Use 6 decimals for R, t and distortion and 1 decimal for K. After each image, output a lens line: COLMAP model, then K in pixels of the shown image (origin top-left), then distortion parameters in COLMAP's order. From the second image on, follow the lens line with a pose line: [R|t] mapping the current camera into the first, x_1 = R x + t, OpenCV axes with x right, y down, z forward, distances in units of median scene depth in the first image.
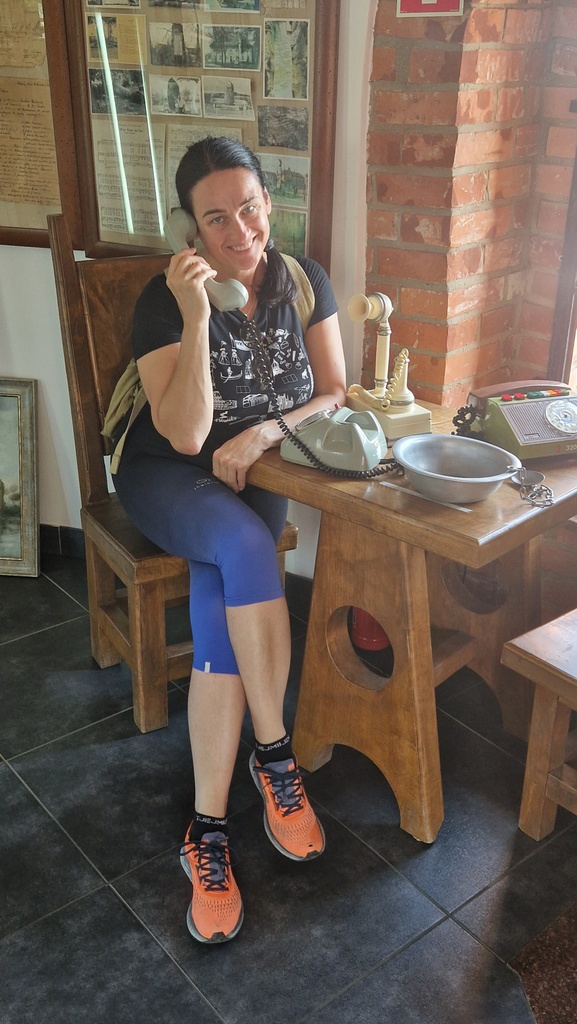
lens RADIAL K [[991.9, 0, 288.5], [0, 991.9, 512.0], [0, 0, 1]] dist [0.100619, -0.170849]
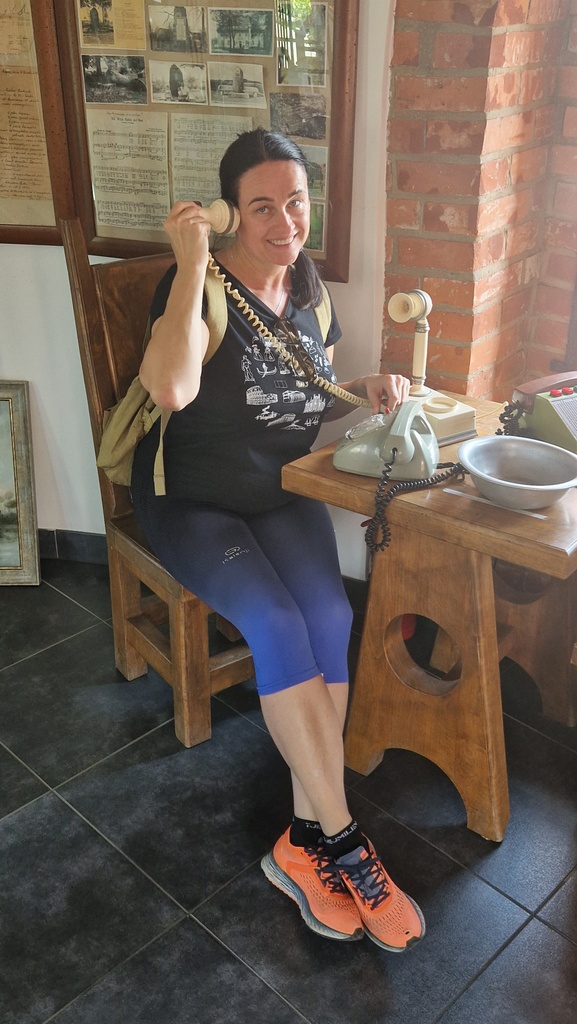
lens RADIAL K [[991.9, 0, 288.5], [0, 991.9, 512.0], [0, 0, 1]] dist [0.100619, -0.170849]
pose [[0.994728, -0.060424, 0.082855, -0.119706], [0.056362, 0.997131, 0.050525, -0.055581], [-0.085670, -0.045589, 0.995280, 0.028957]]
